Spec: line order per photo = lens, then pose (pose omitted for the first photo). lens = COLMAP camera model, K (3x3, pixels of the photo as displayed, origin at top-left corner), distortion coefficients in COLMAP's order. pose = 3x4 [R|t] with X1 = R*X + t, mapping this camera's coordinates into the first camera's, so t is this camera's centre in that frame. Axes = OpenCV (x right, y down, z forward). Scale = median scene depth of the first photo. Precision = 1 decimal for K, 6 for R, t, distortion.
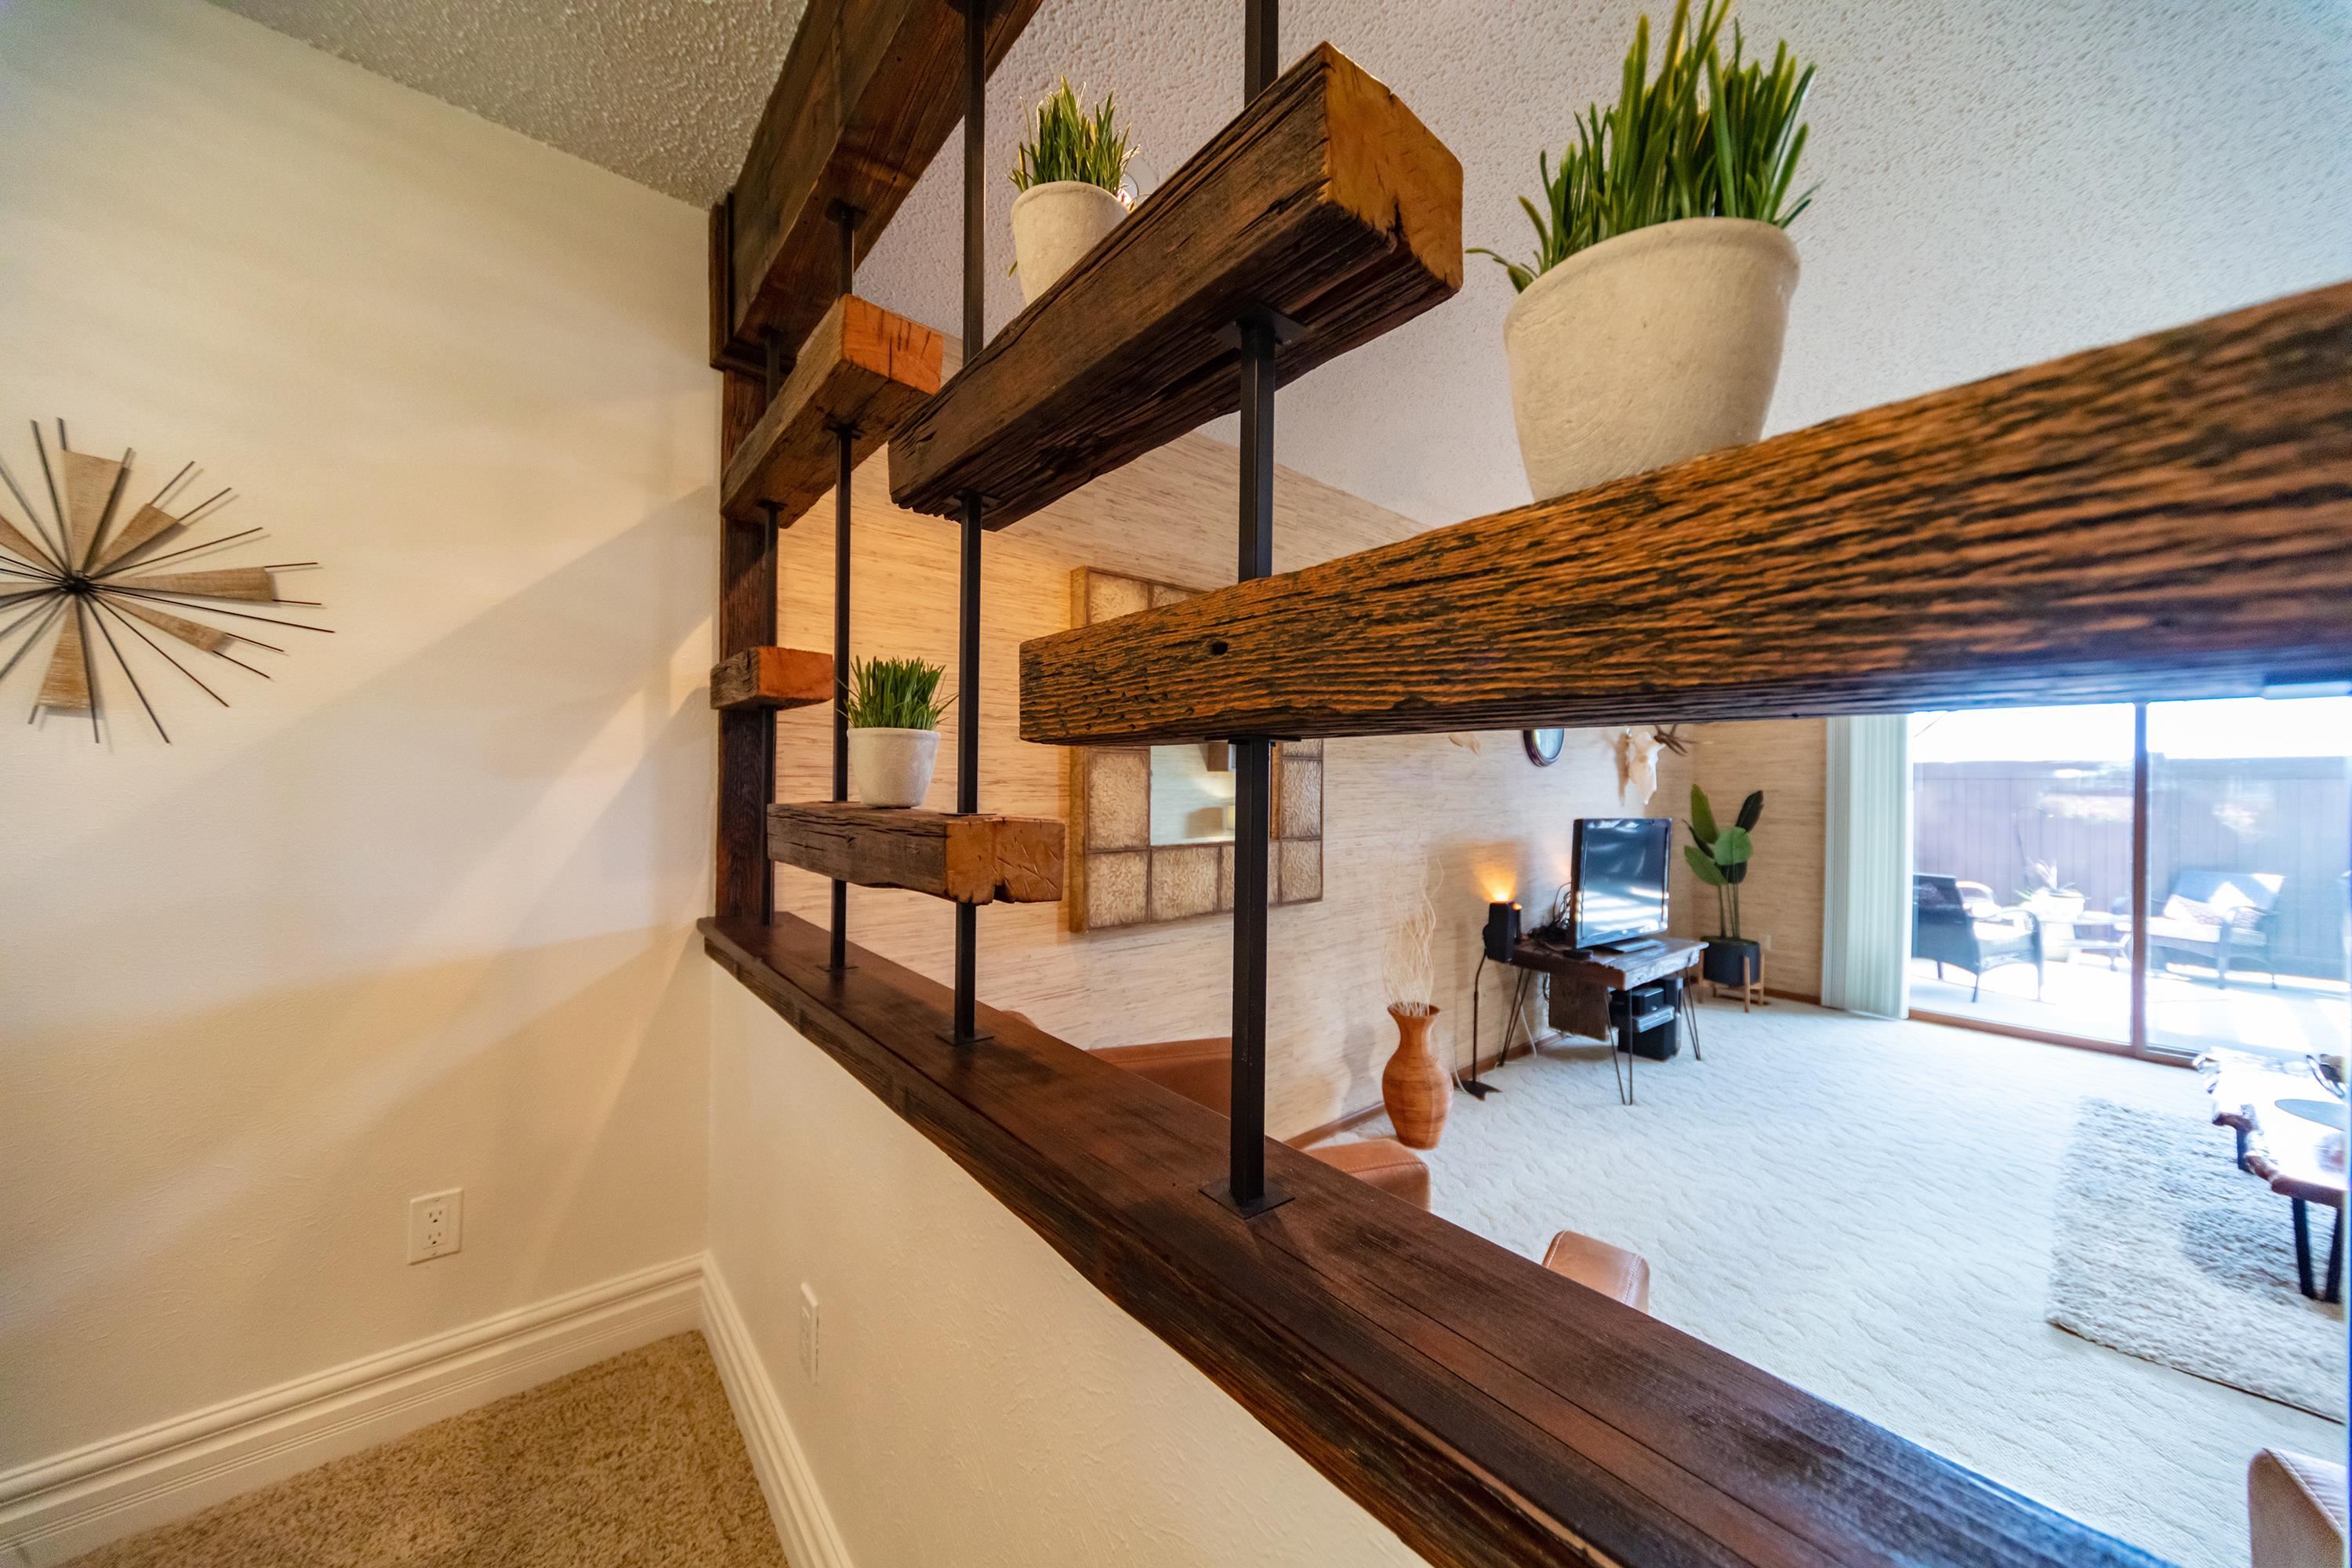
lens RADIAL K [[800.3, 0, 1165.8], [0, 800.3, 781.3], [0, 0, 1]] dist [0.001232, 0.000031]
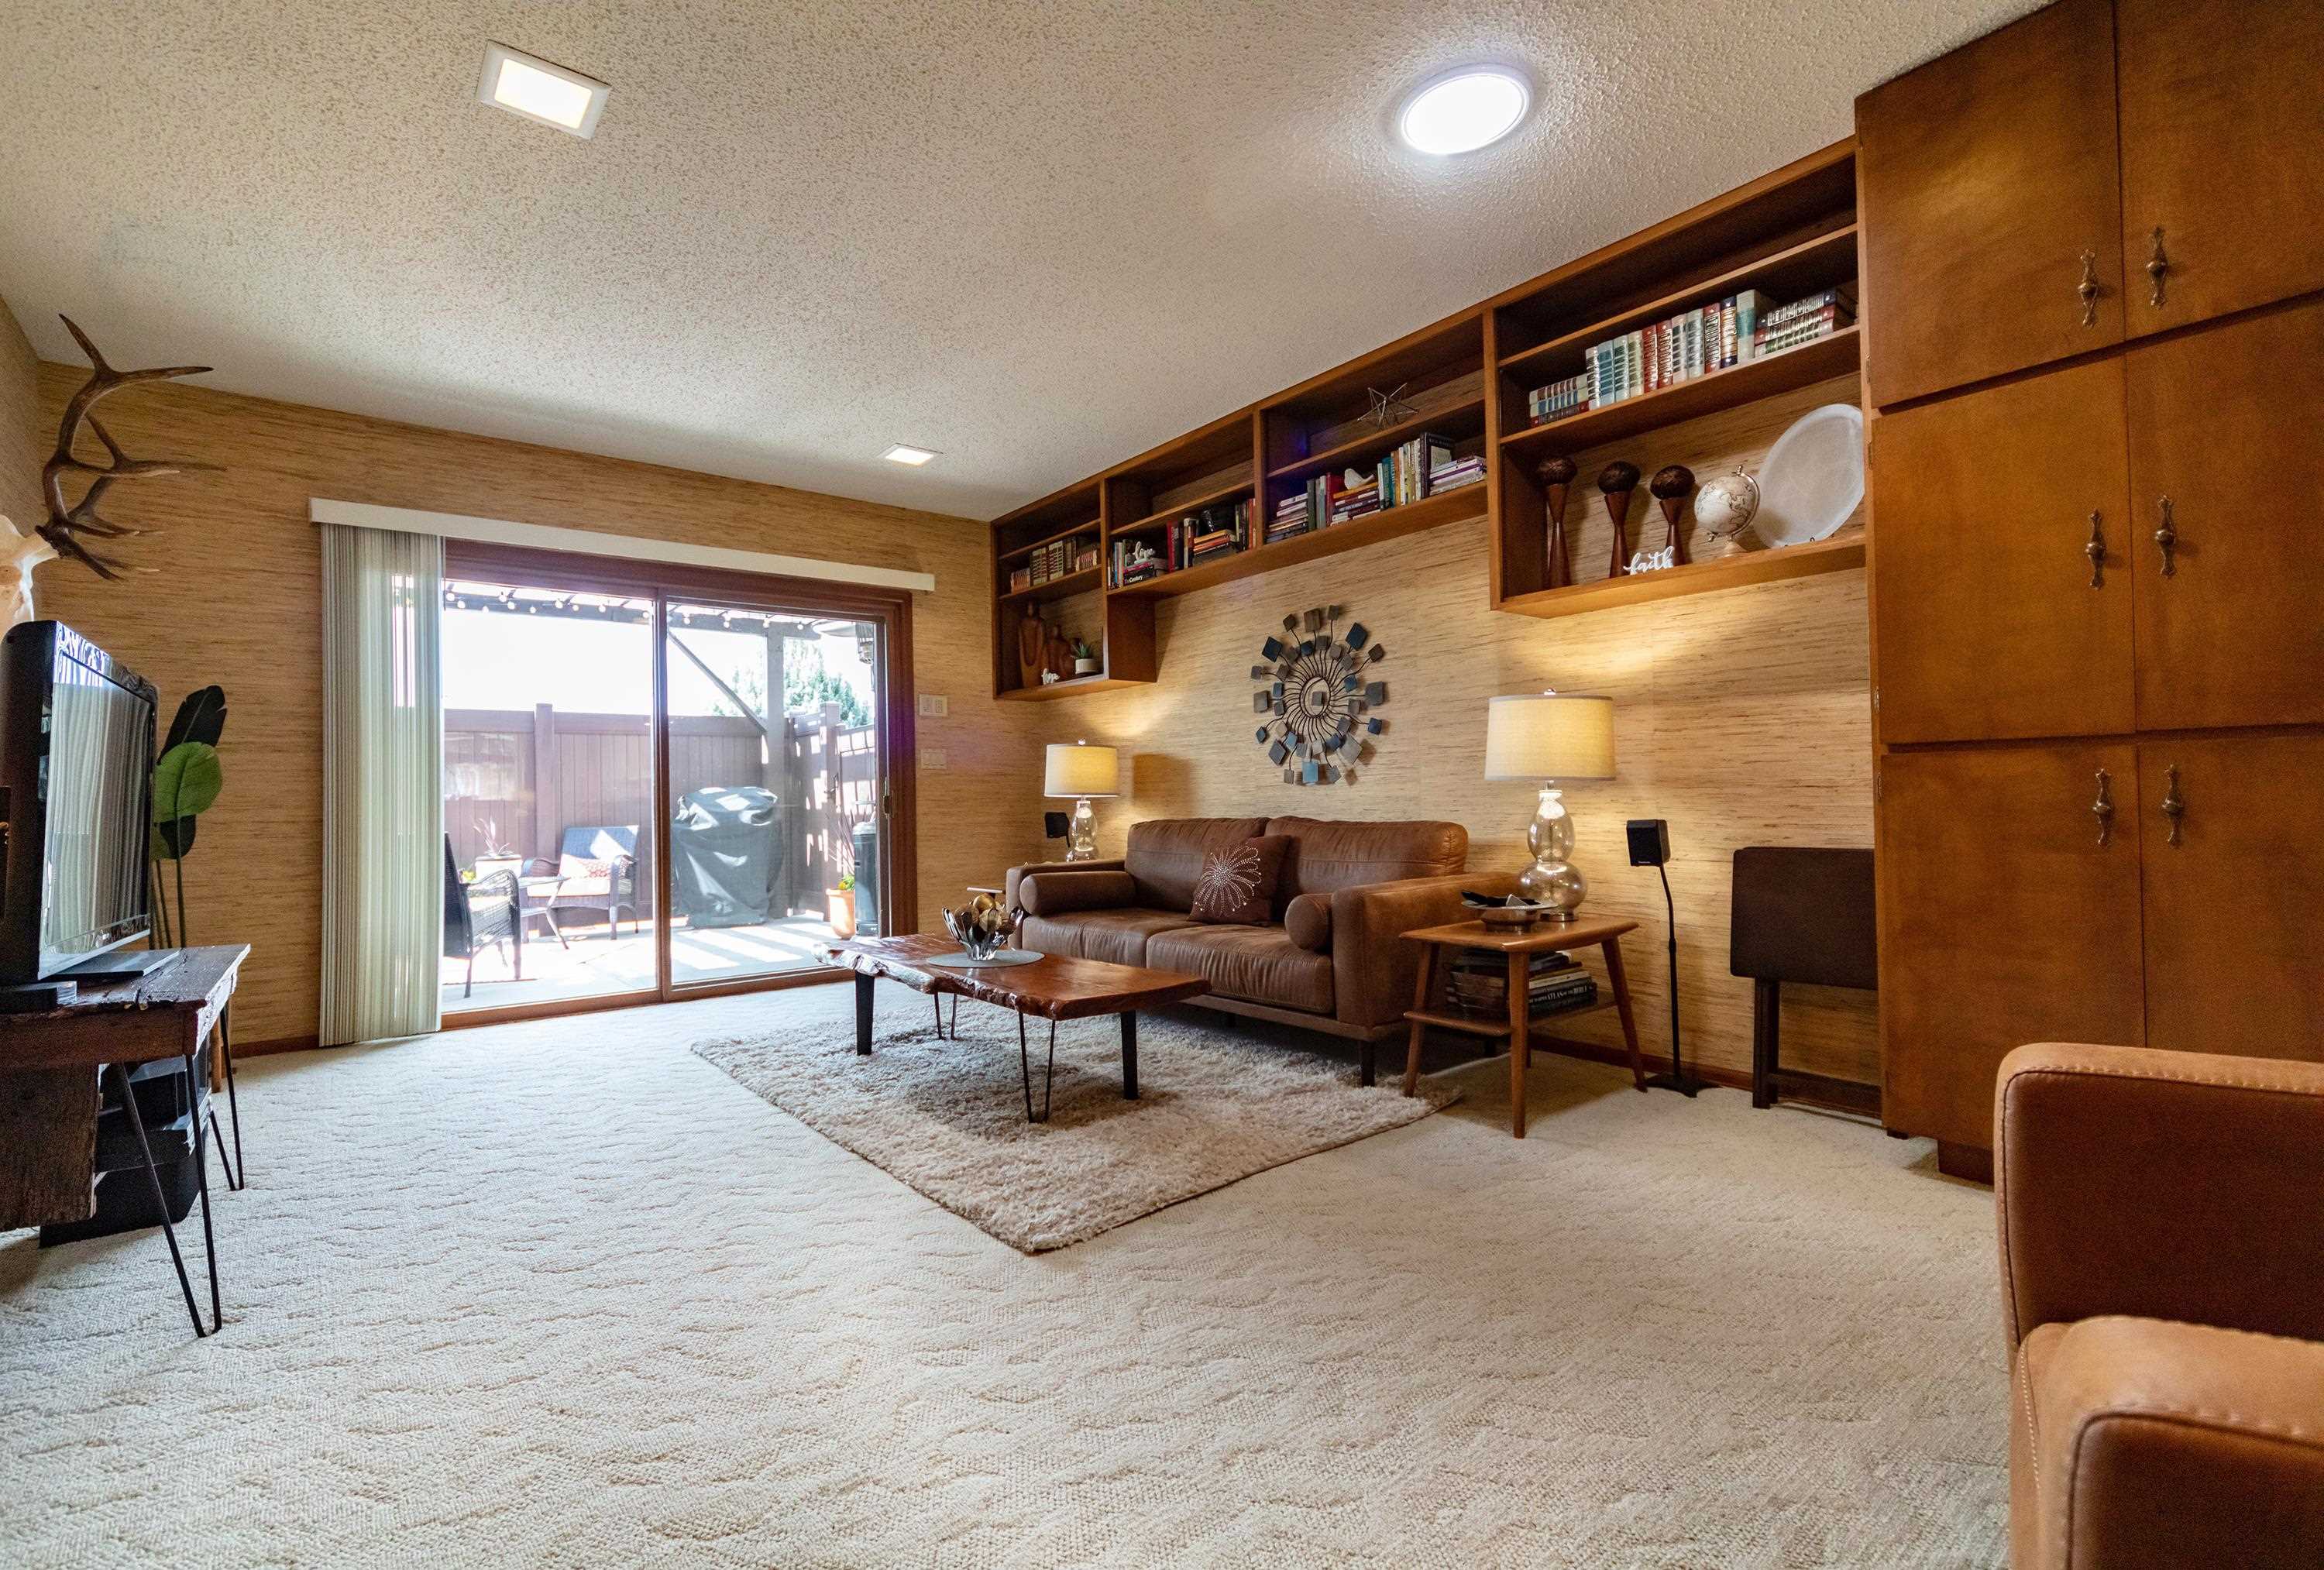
lens RADIAL K [[1051.7, 0, 1154.6], [0, 1051.7, 779.6], [0, 0, 1]] dist [0.003424, 0.000466]
pose [[0.029253, 0.004261, 0.999563, 0.057835], [0.017275, 0.999839, -0.004768, 0.140683], [-0.999423, 0.017407, 0.029174, 0.523934]]
